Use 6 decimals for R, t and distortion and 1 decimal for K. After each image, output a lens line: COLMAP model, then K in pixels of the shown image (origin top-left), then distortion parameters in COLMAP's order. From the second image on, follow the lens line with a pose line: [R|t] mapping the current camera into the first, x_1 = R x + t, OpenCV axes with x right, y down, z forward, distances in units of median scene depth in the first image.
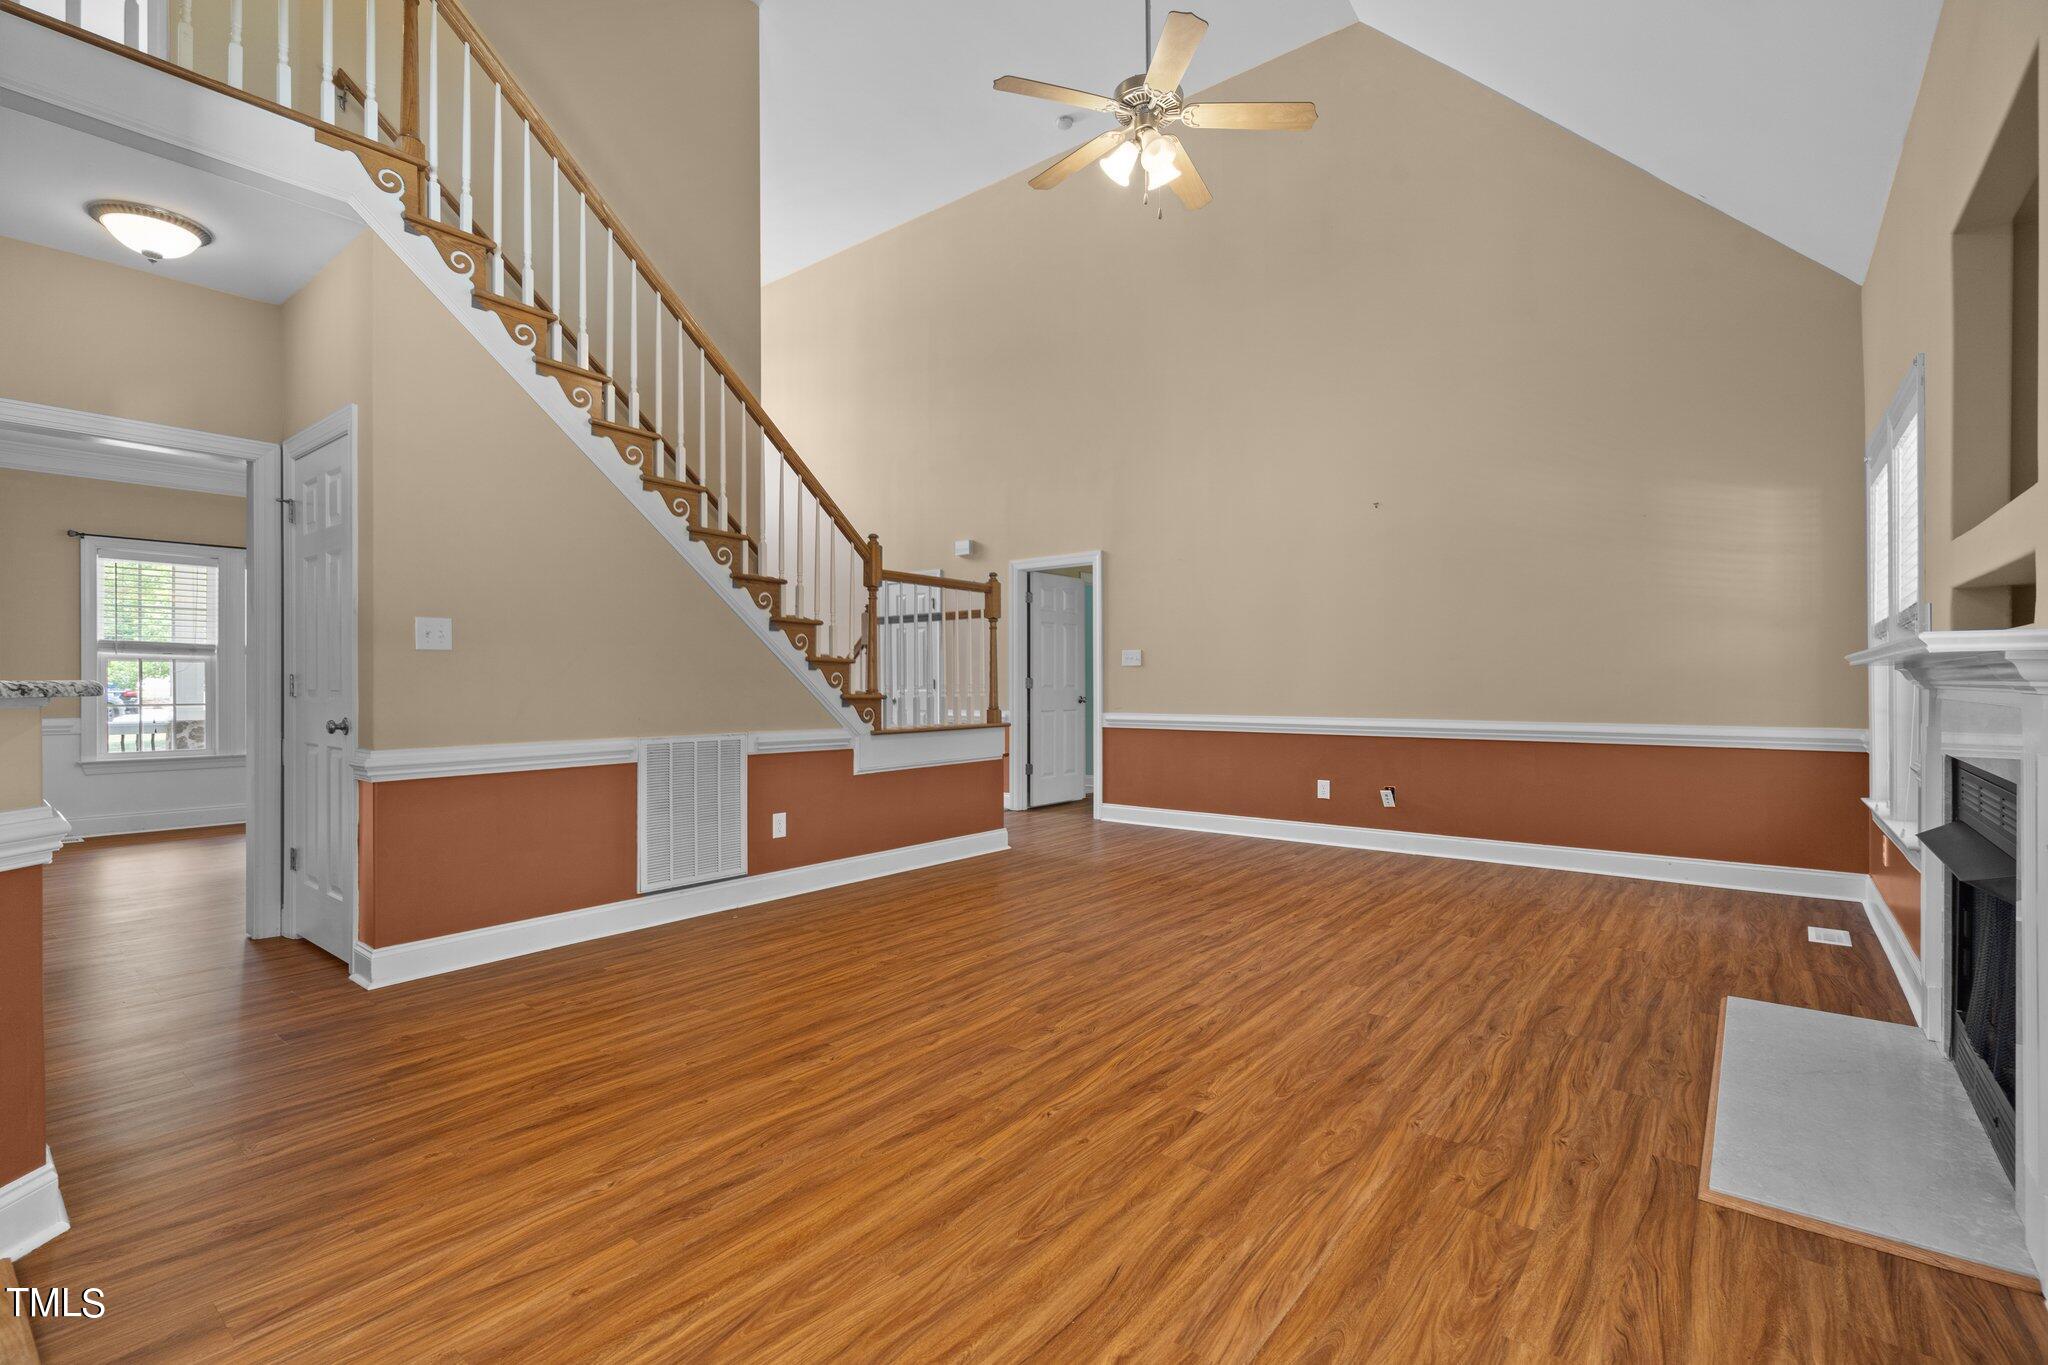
lens RADIAL K [[932.9, 0, 1002.5], [0, 932.9, 682.8], [0, 0, 1]] dist [-0.005288, 0.002660]
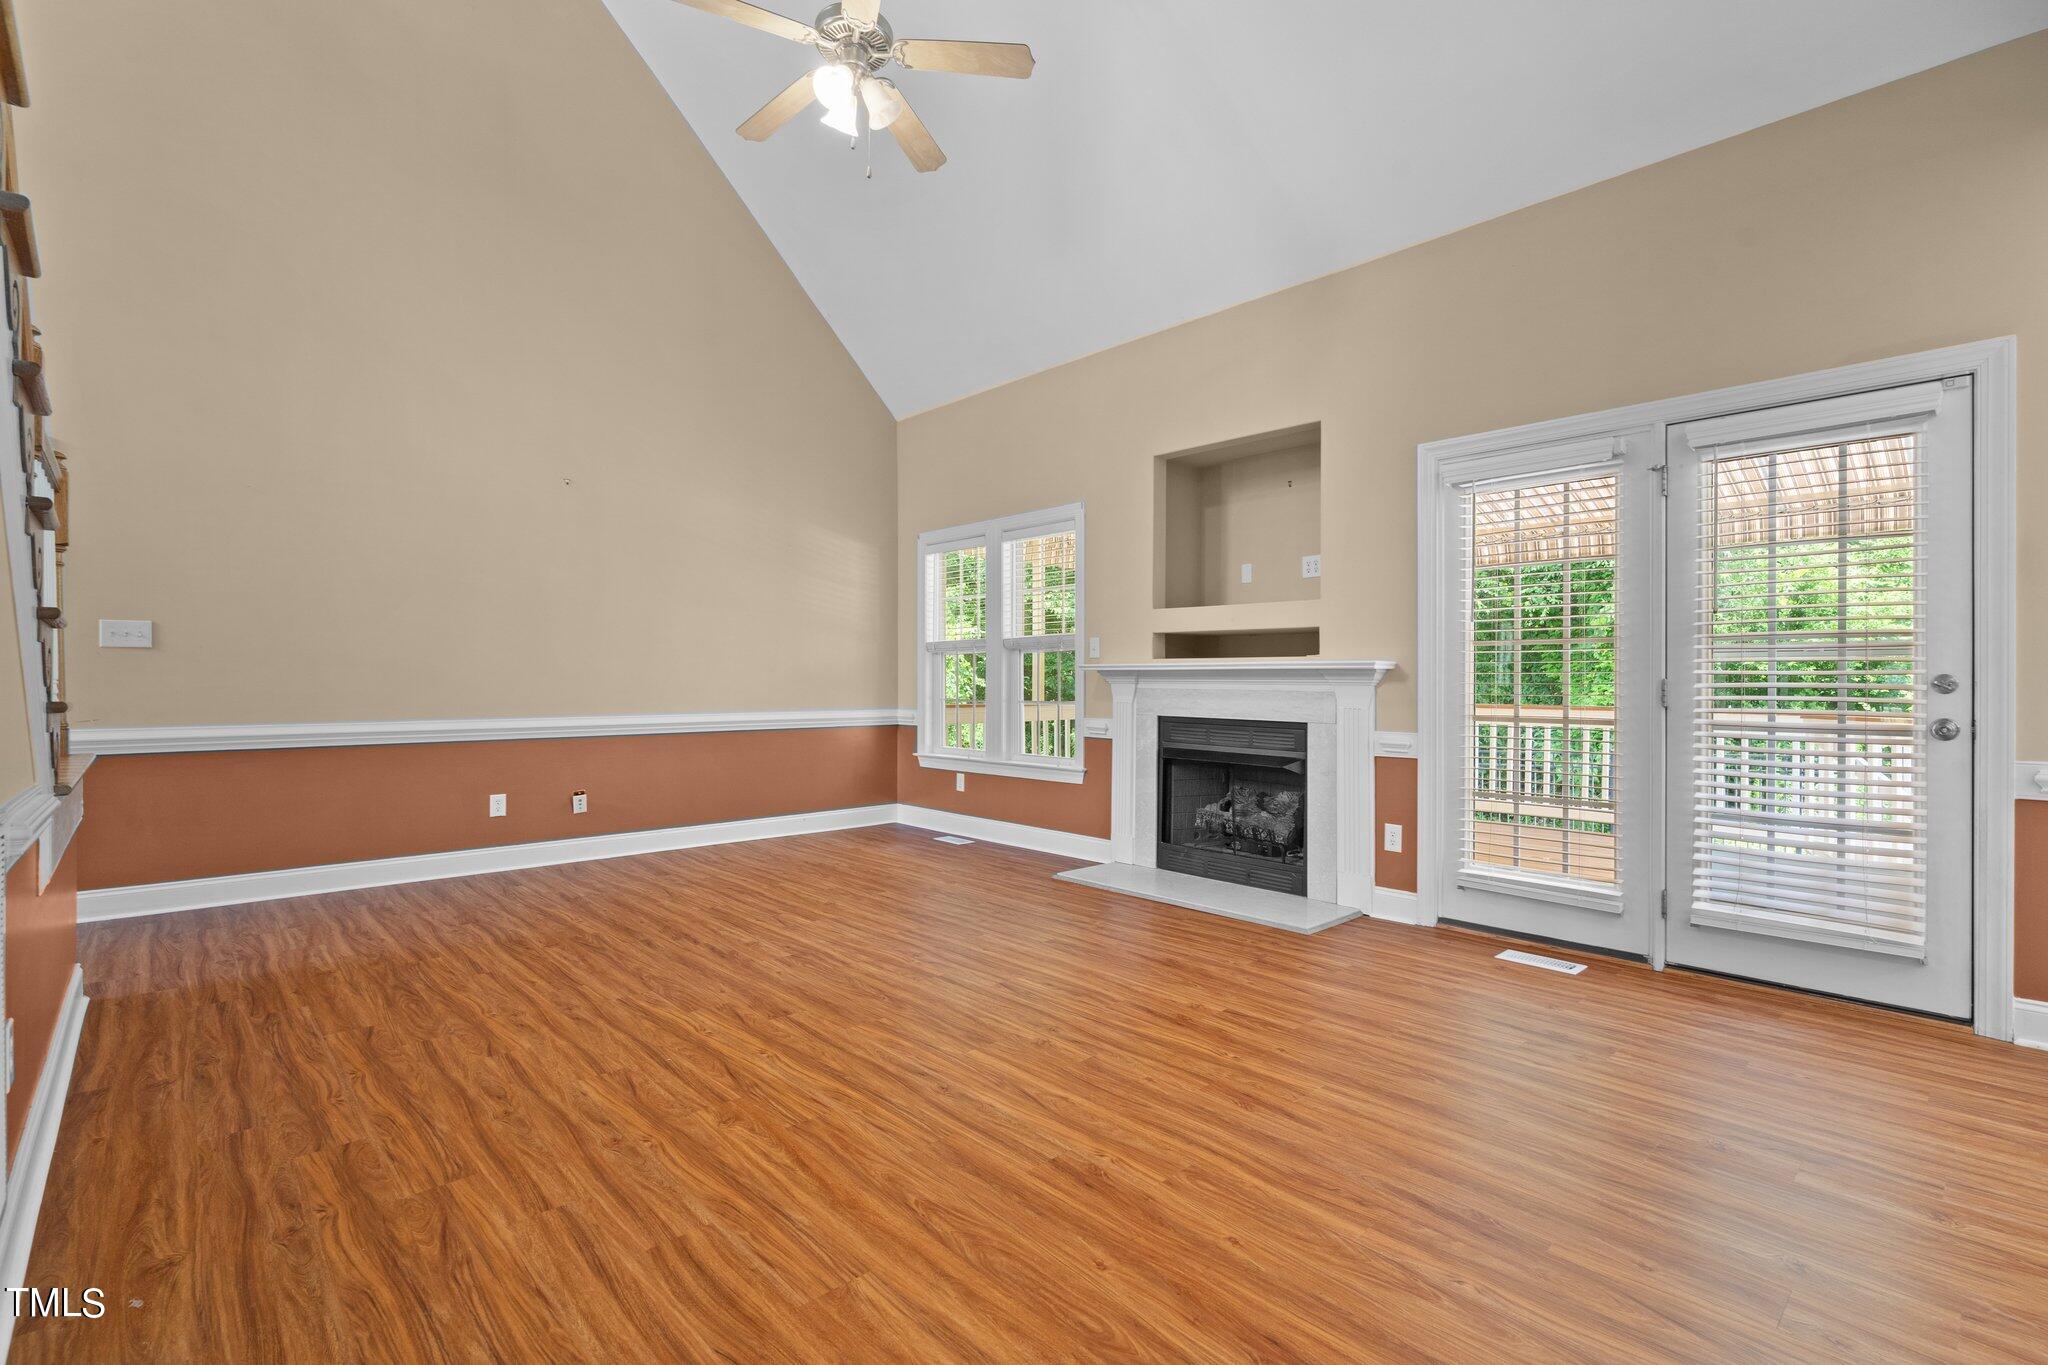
lens RADIAL K [[932.9, 0, 1041.2], [0, 932.9, 674.7], [0, 0, 1]] dist [-0.005288, 0.002660]
pose [[0.129099, 0.007663, 0.991602, -0.805895], [-0.004945, 0.999963, -0.007084, 0.001546], [-0.991619, -0.003989, 0.129132, 0.785067]]
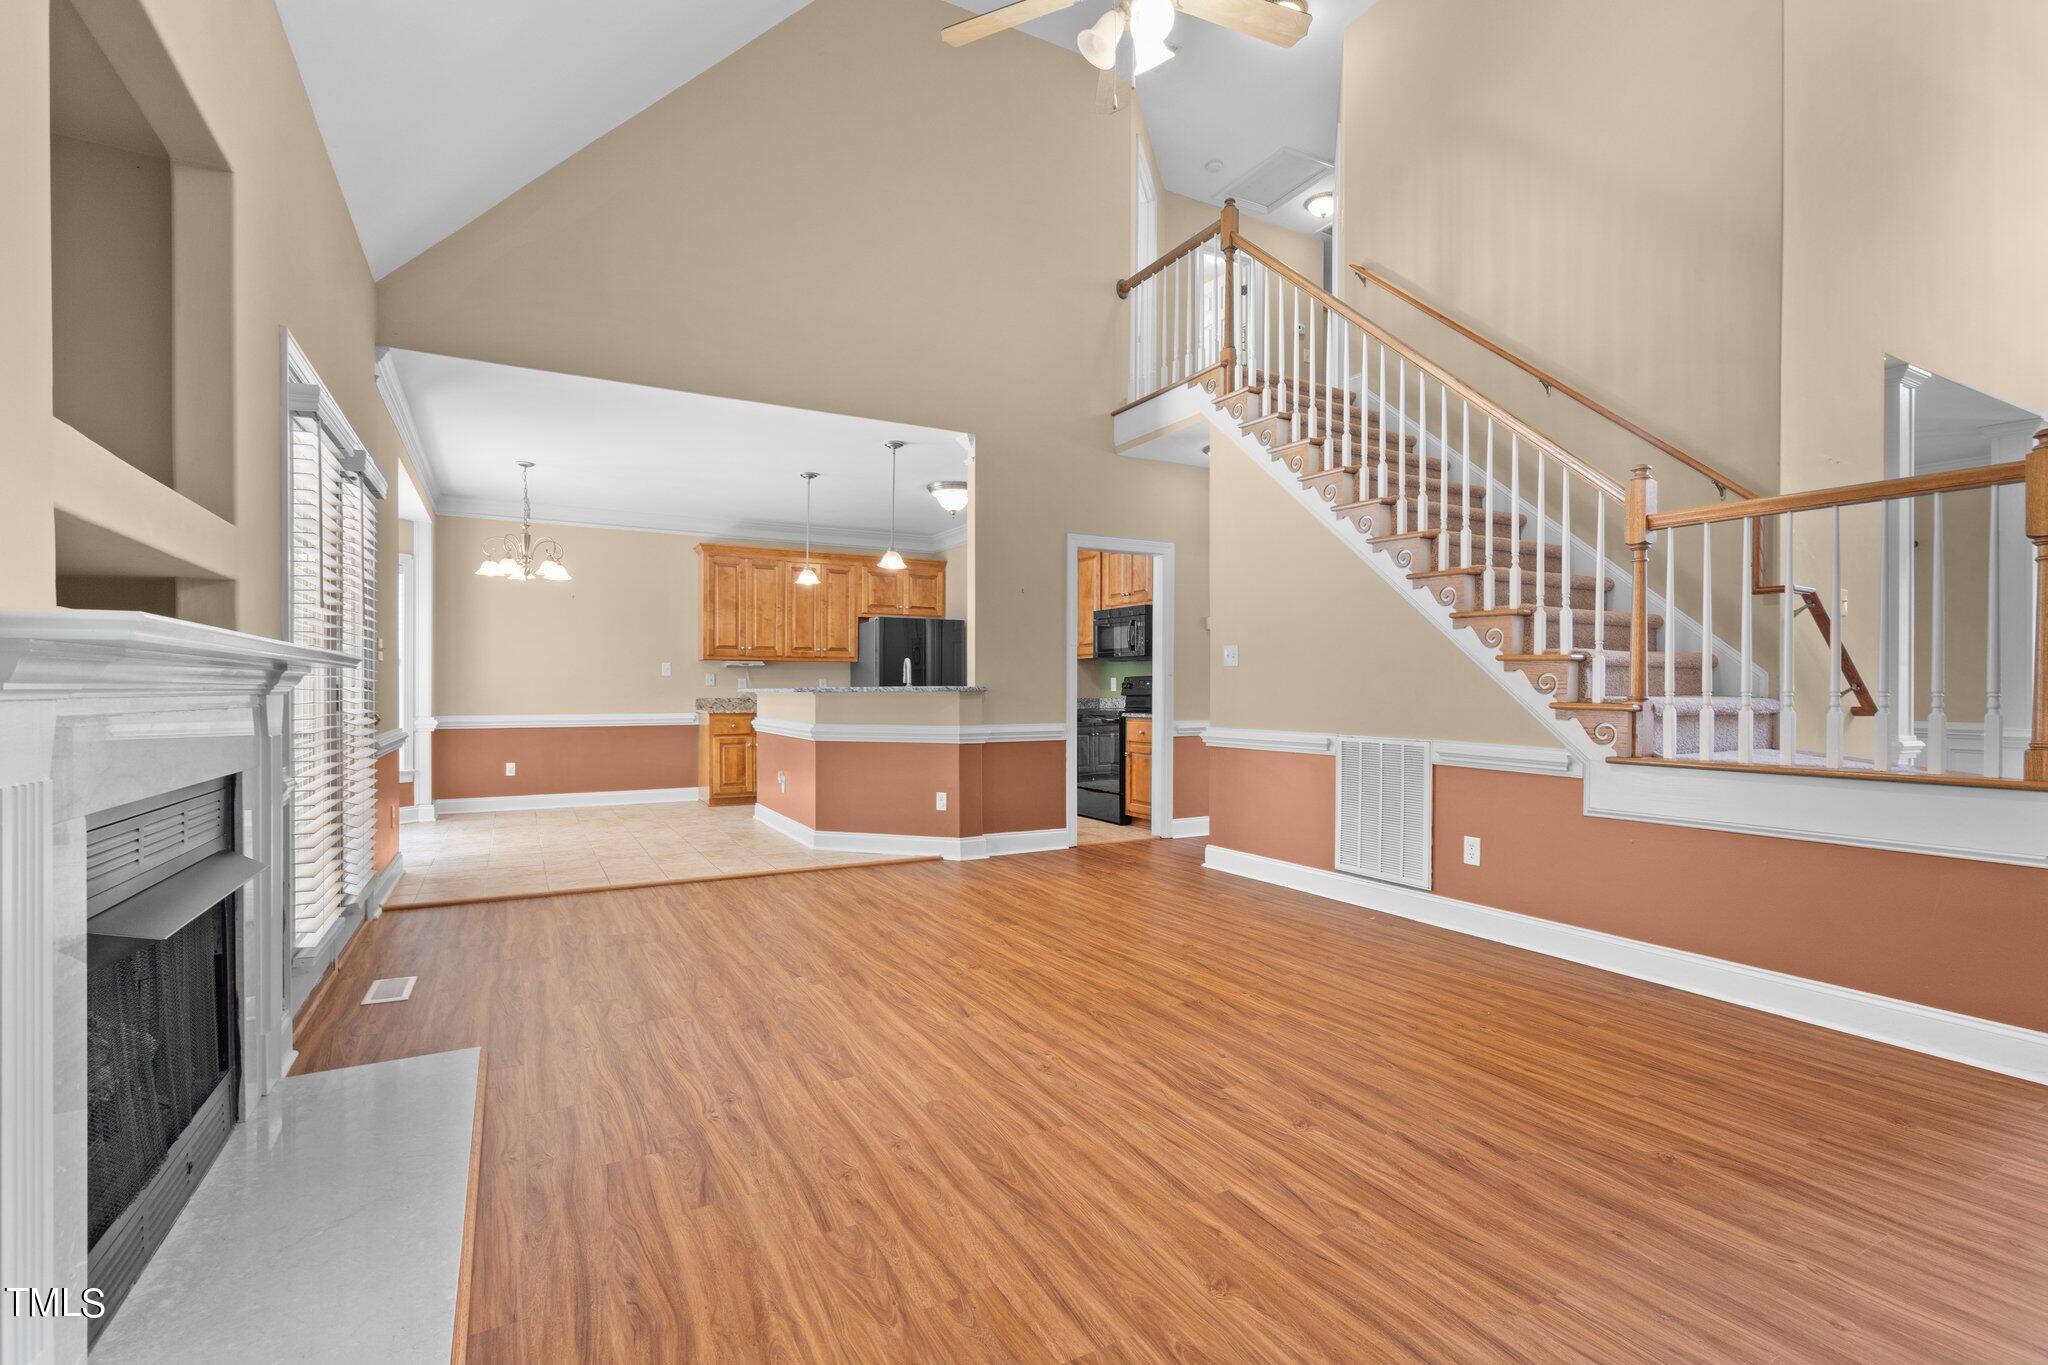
lens RADIAL K [[932.9, 0, 1030.1], [0, 932.9, 687.7], [0, 0, 1]] dist [-0.005288, 0.002660]
pose [[-0.375268, -0.000439, -0.926916, 1.043402], [0.000512, 1.000000, -0.000680, 0.001883], [0.926916, -0.000730, -0.375268, 1.368085]]
